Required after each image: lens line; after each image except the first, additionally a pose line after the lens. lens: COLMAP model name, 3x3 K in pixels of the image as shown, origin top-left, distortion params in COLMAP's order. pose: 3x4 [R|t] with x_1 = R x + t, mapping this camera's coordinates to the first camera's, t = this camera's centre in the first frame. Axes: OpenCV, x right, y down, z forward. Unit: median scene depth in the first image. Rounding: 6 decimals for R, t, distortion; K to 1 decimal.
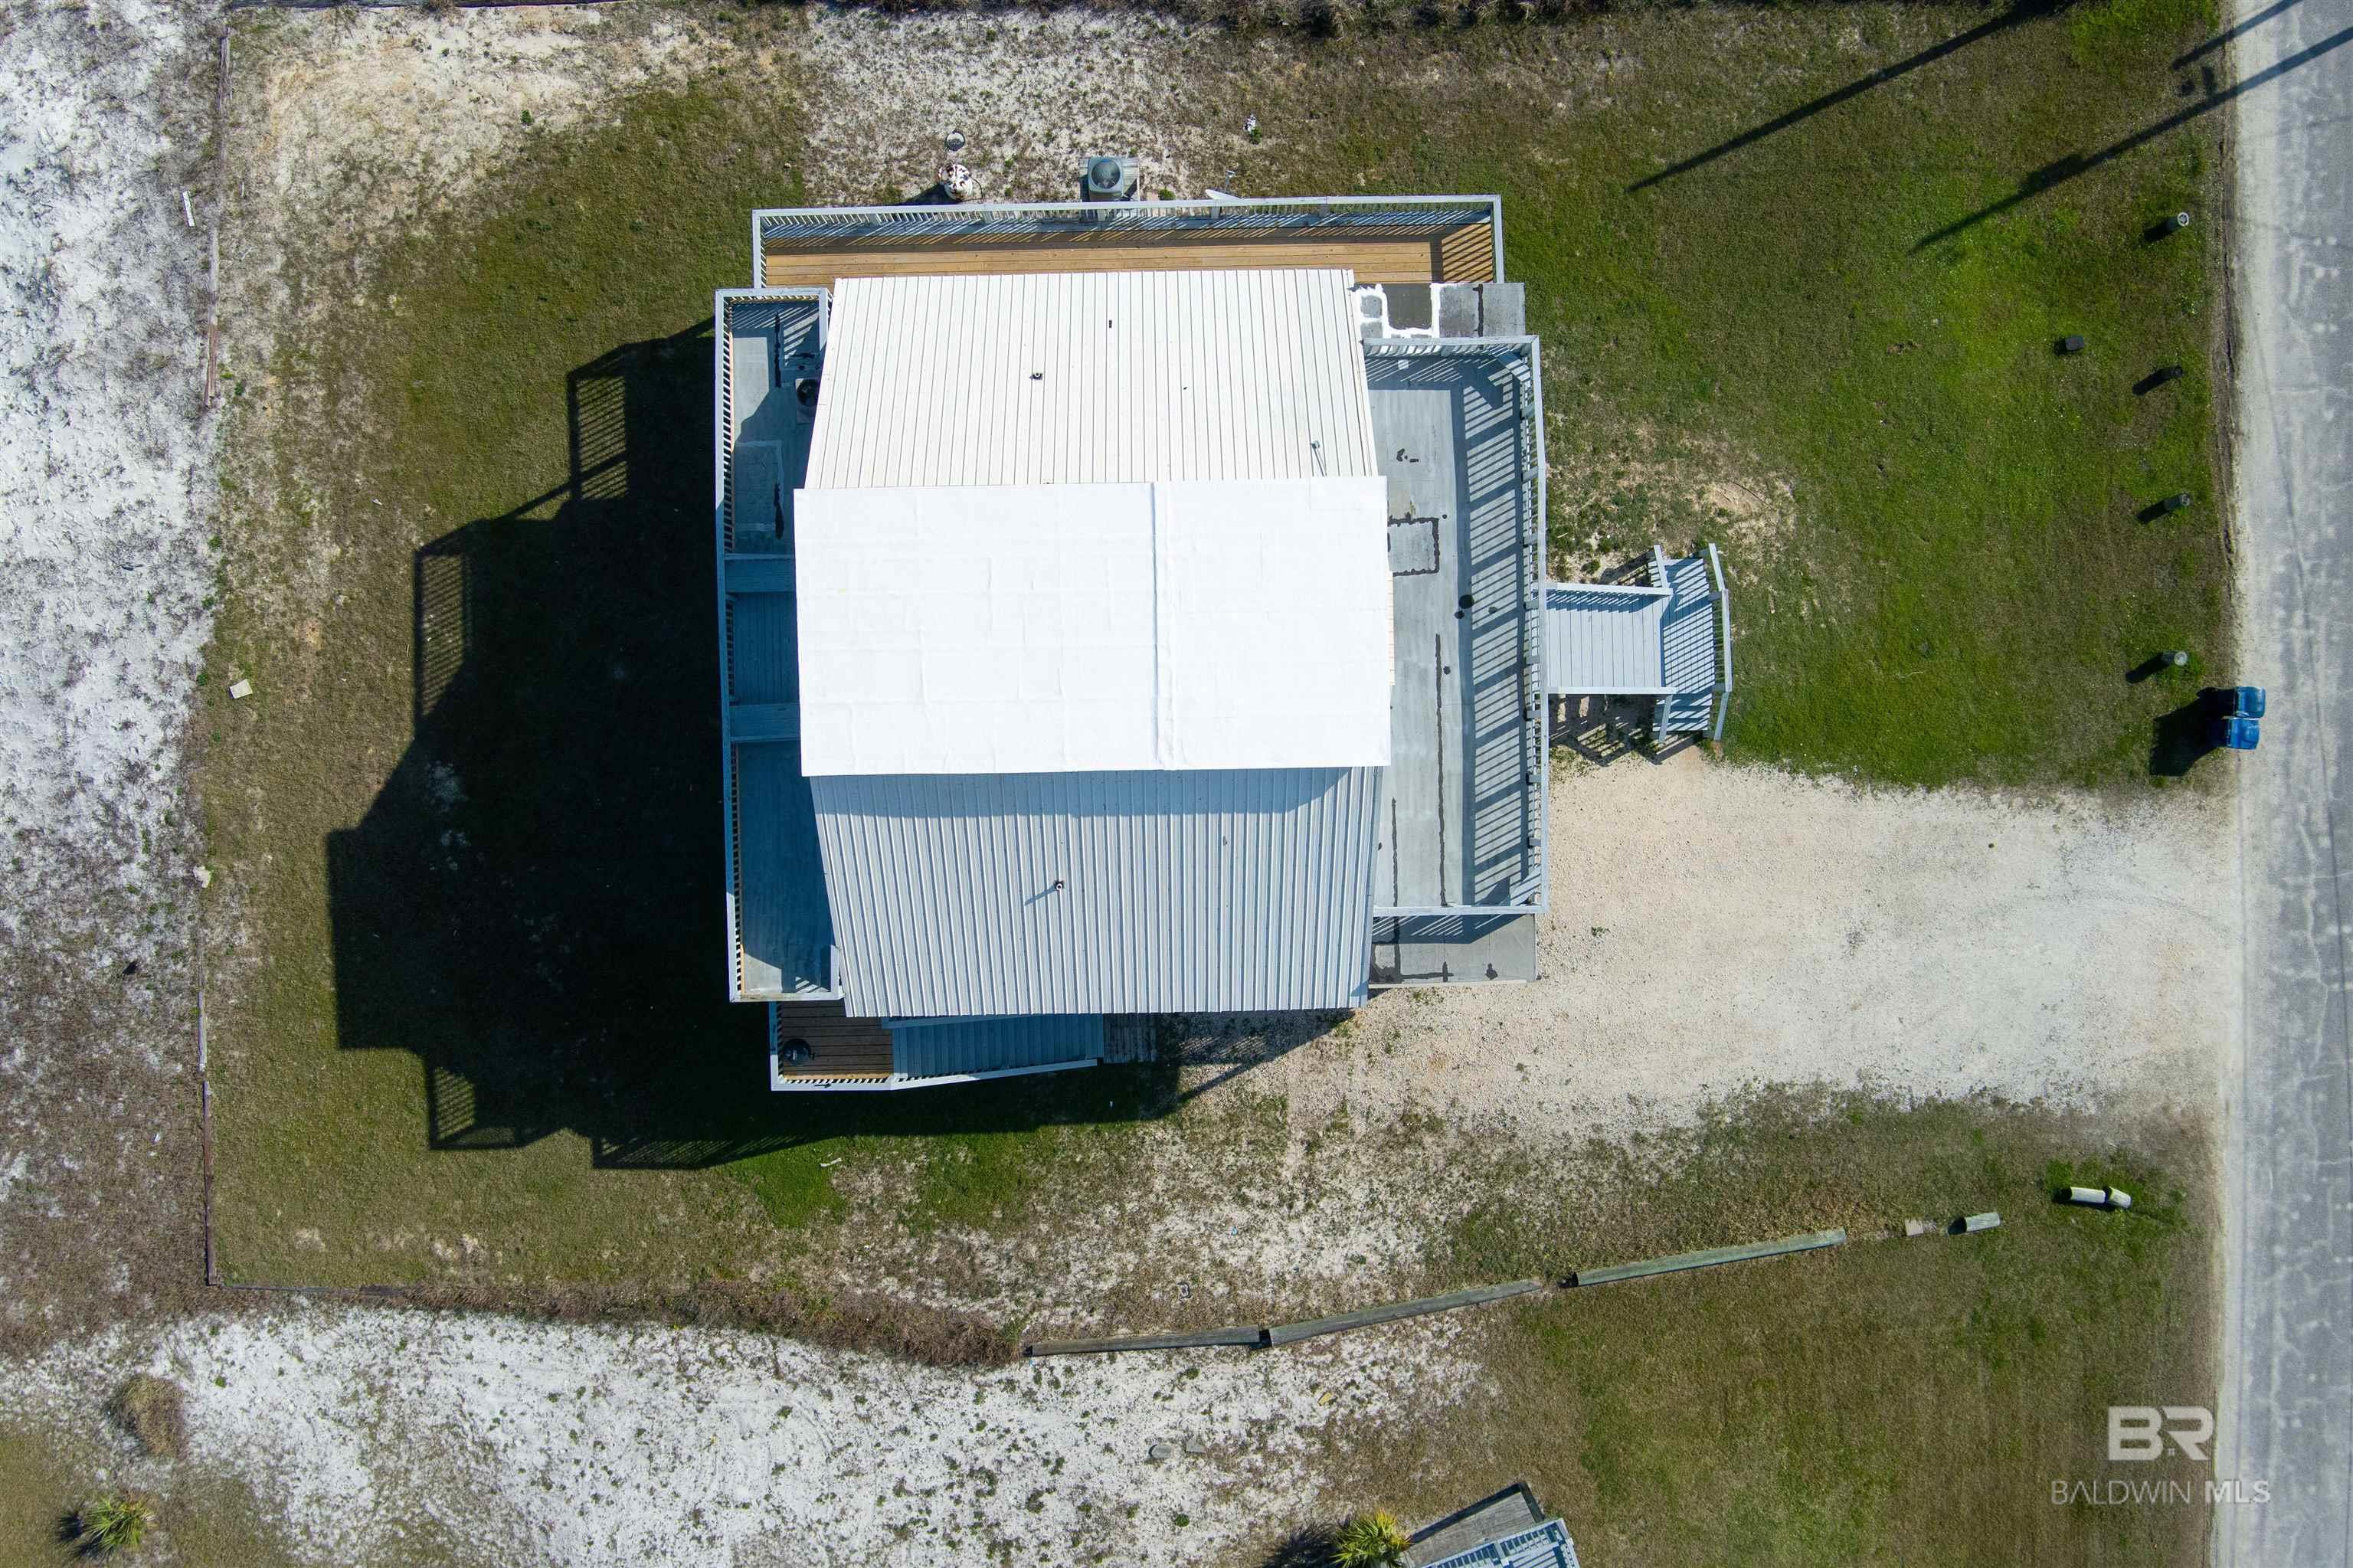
lens RADIAL K [[1889.8, 0, 1165.6], [0, 1889.8, 781.1], [0, 0, 1]] dist [-0.068632, 0.009563]
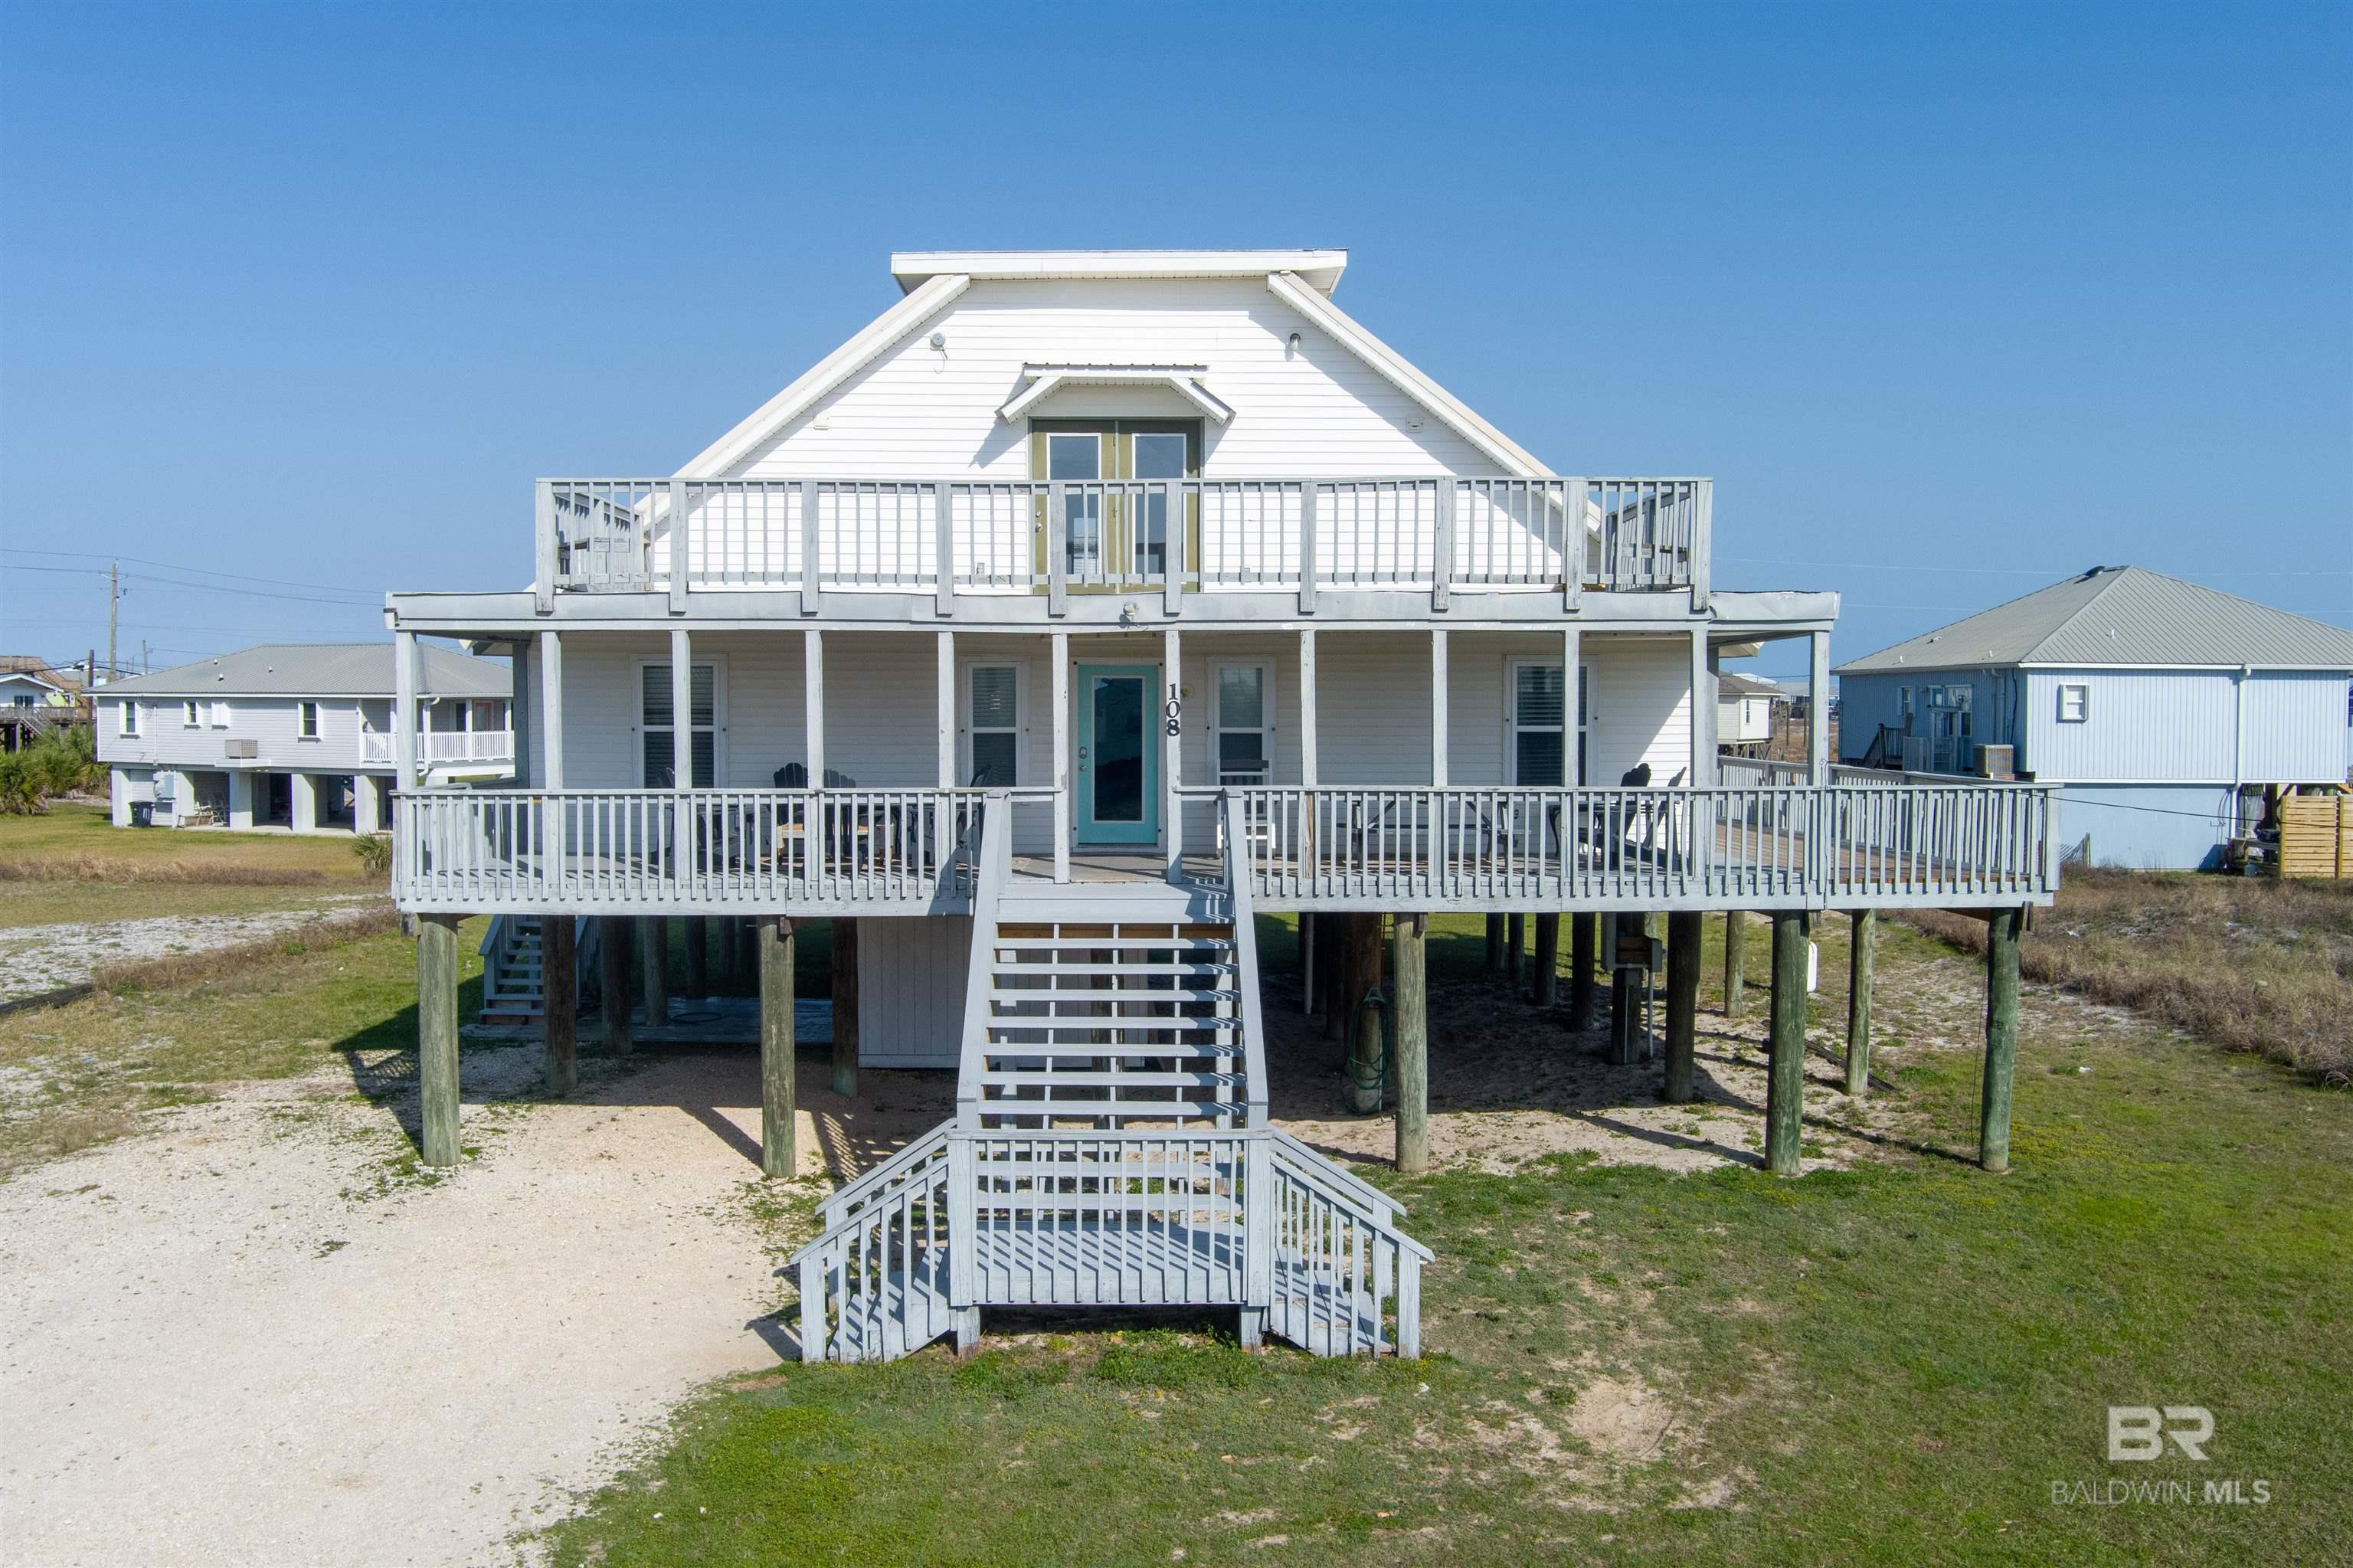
lens RADIAL K [[1889.8, 0, 1165.6], [0, 1889.8, 781.1], [0, 0, 1]] dist [-0.068632, 0.009563]
pose [[0.000969, 0.040694, -0.999171, 0.583750], [-0.999854, -0.017007, -0.001662, -0.079013], [-0.017061, 0.999027, 0.040671, 0.891711]]
